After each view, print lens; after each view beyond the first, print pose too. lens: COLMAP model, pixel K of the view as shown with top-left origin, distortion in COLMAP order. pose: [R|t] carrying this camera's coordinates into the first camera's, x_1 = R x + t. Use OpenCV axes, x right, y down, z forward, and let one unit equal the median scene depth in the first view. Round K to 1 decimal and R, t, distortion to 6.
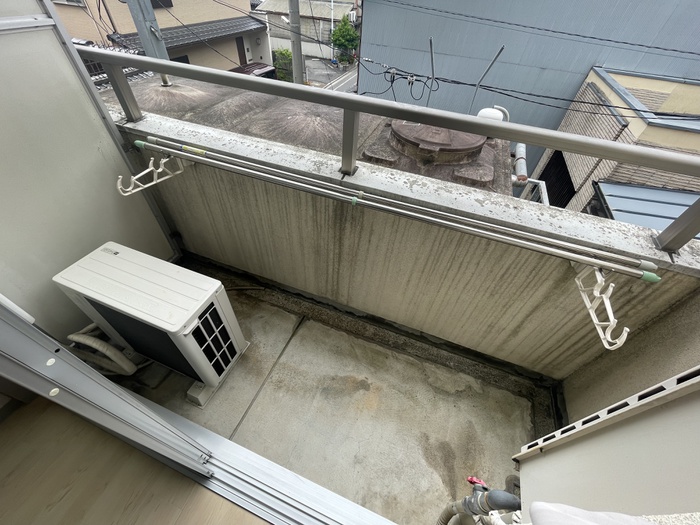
lens RADIAL K [[286.4, 0, 350.0], [0, 286.4, 262.5], [0, 0, 1]] dist [-0.002878, -0.000194]
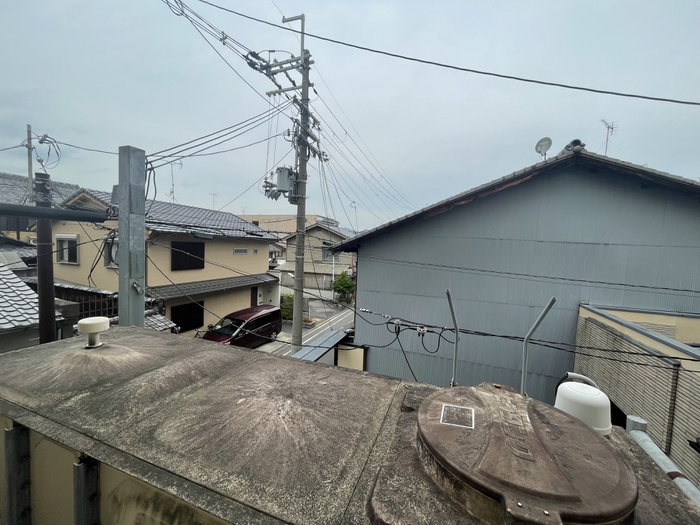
lens RADIAL K [[286.4, 0, 350.0], [0, 286.4, 262.5], [0, 0, 1]] dist [-0.002878, -0.000194]
pose [[0.999817, -0.017074, 0.008613, 0.011332], [0.018389, 0.734754, -0.678085, -0.214140], [0.005249, 0.678119, 0.734933, 0.252689]]
